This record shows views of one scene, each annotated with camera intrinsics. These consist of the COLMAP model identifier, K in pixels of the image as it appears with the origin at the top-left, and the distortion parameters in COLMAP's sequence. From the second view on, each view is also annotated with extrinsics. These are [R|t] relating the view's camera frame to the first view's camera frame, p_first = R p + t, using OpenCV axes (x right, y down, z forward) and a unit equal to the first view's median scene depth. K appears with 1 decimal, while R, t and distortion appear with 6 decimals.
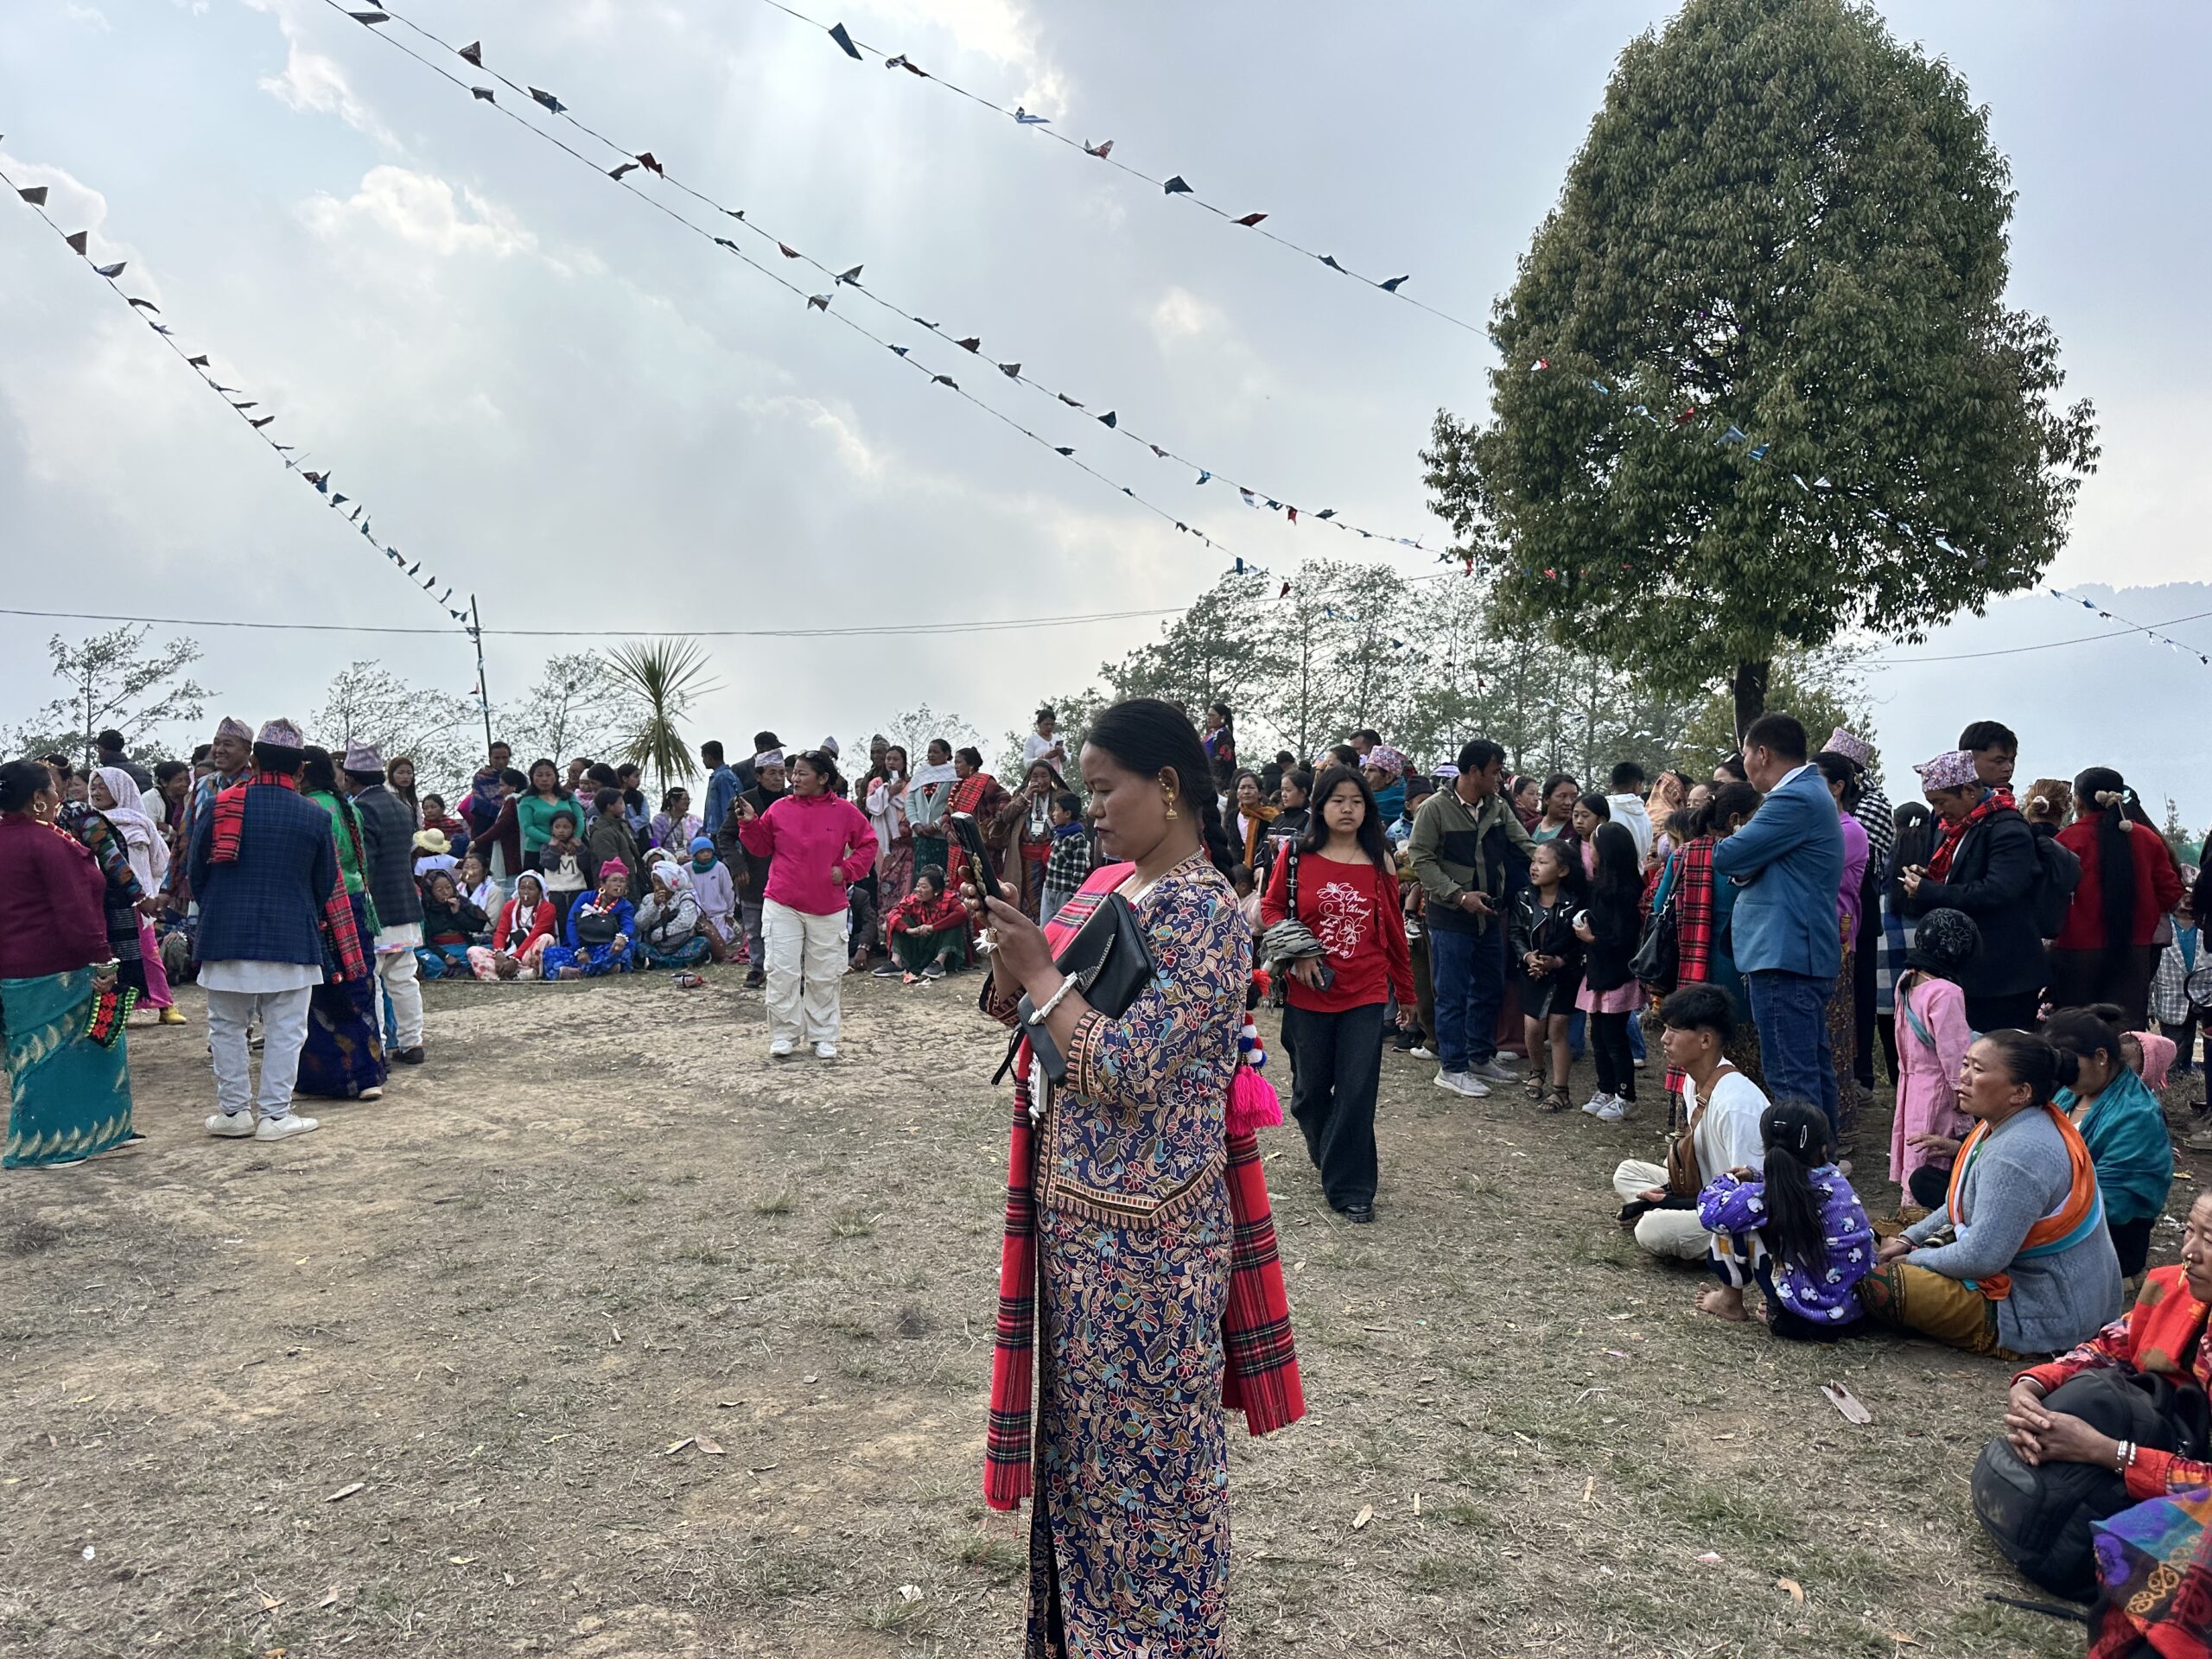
lens RADIAL K [[1518.3, 0, 1108.3], [0, 1518.3, 863.1], [0, 0, 1]] dist [0.026988, -0.067388]
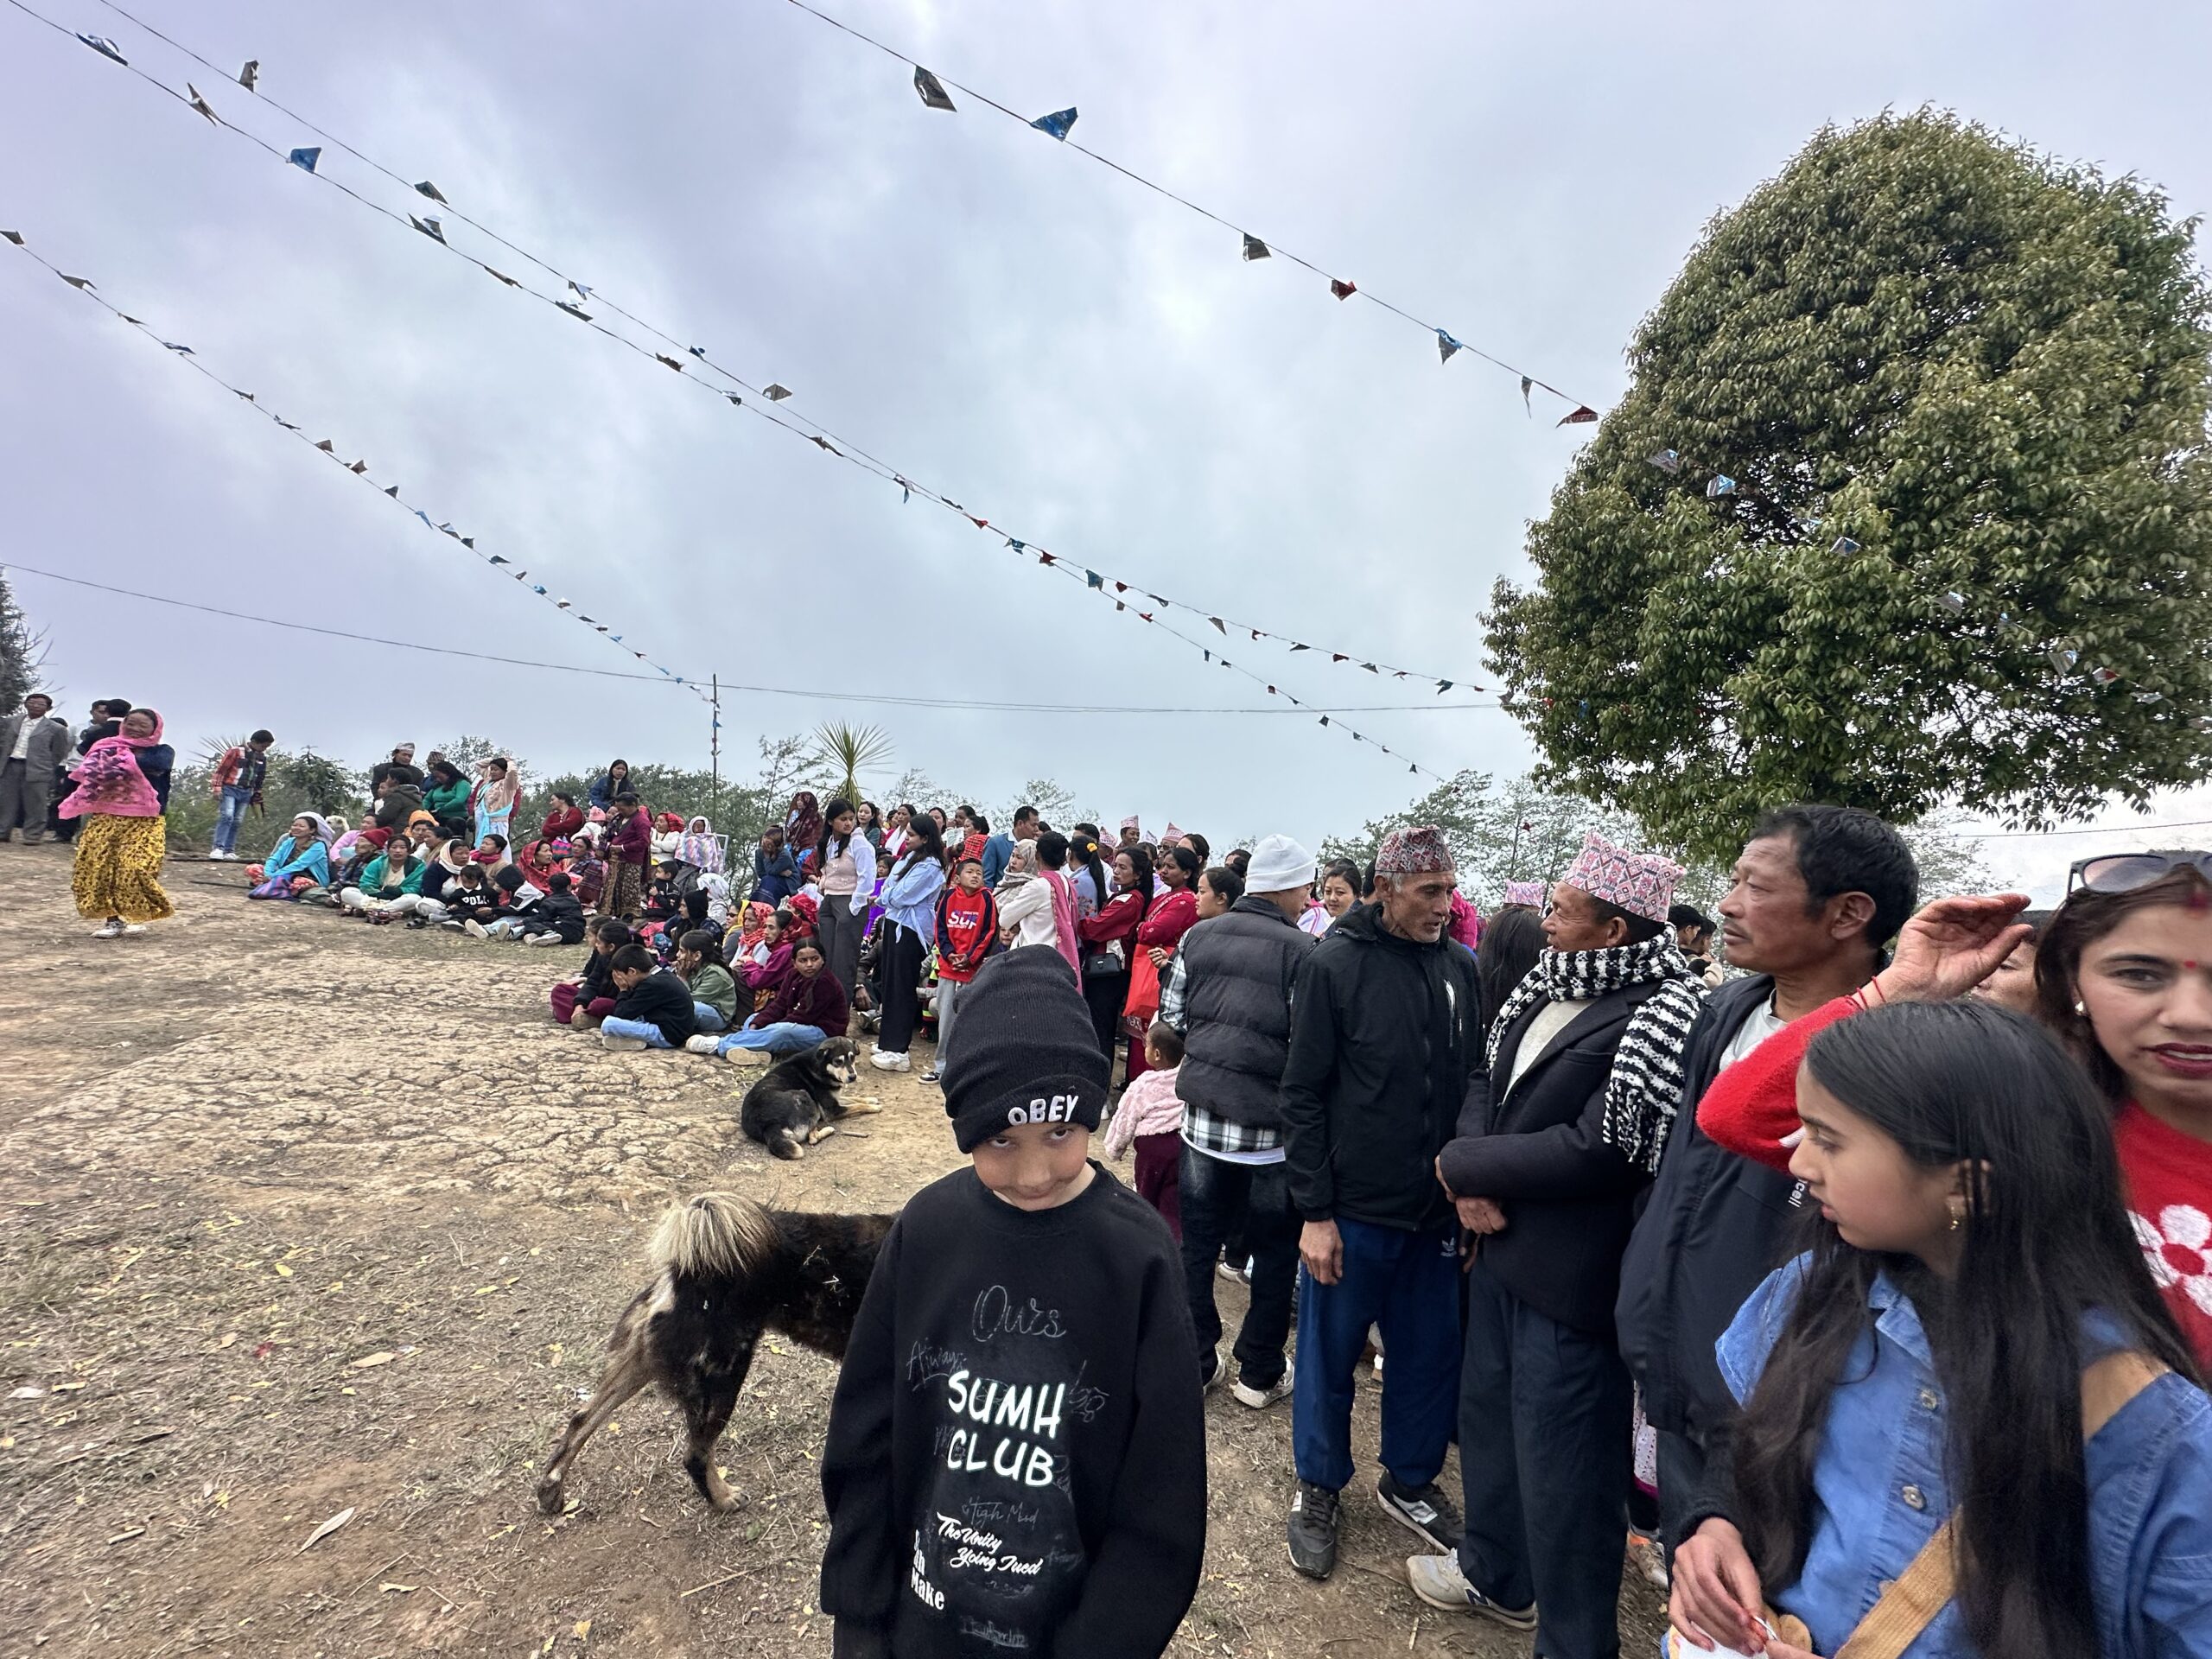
lens RADIAL K [[884.7, 0, 1110.0], [0, 884.7, 837.8], [0, 0, 1]] dist [-0.021389, 0.007595]
pose [[0.935664, 0.122046, -0.331116, 0.212359], [-0.156658, 0.984421, -0.079835, -0.023777], [0.316214, 0.126571, 0.940207, 0.388679]]
